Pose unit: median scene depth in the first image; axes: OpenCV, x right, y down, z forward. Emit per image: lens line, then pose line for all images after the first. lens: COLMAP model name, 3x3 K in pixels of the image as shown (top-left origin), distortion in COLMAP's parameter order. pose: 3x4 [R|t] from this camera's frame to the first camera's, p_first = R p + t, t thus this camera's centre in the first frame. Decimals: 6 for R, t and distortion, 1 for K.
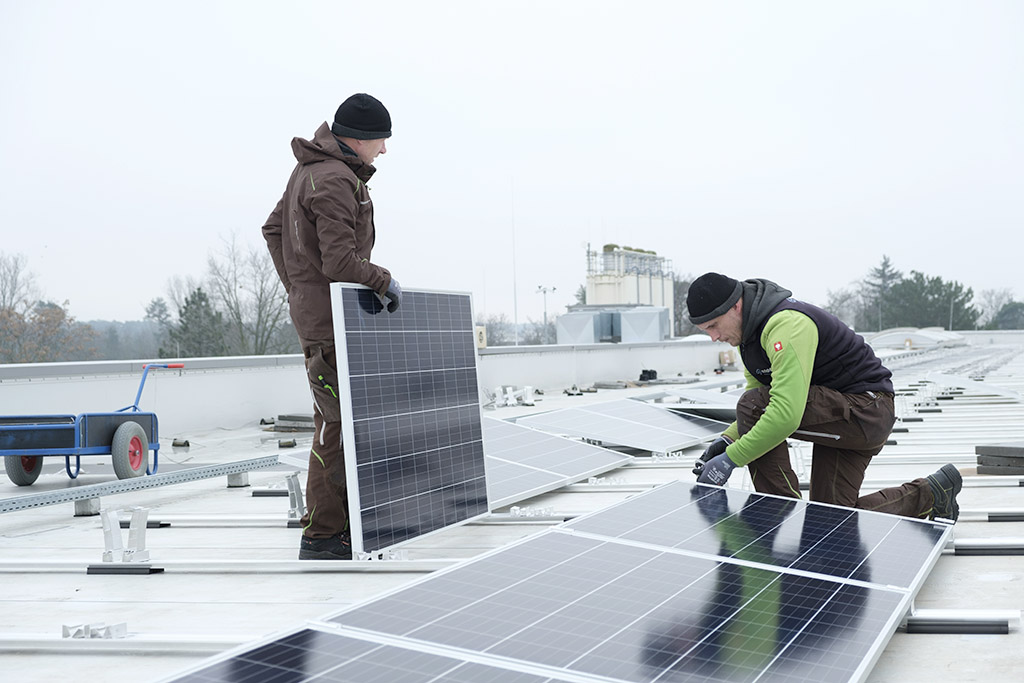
lens RADIAL K [[1868.0, 0, 512.0], [0, 1868.0, 341.5], [0, 0, 1]] dist [-0.002081, -0.009652]
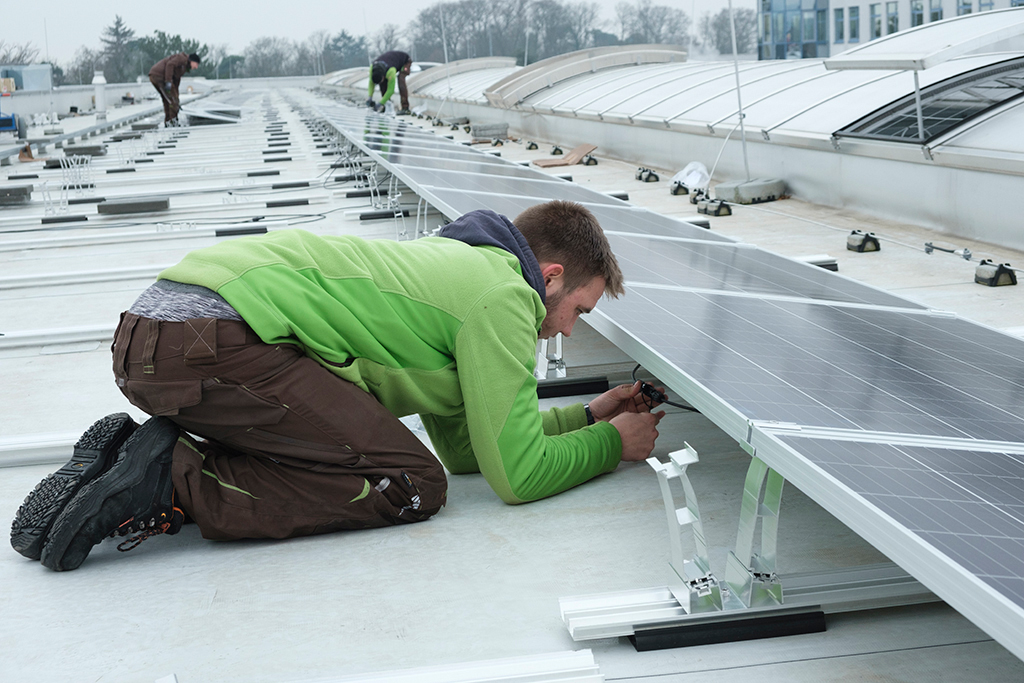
lens RADIAL K [[1716.1, 0, 512.0], [0, 1716.1, 341.5], [0, 0, 1]] dist [0.010075, 0.061294]
pose [[0.907025, -0.083177, 0.412781, -0.049131], [0.023286, 0.988704, 0.148062, 0.001401], [-0.420433, -0.124684, 0.898716, -0.106875]]
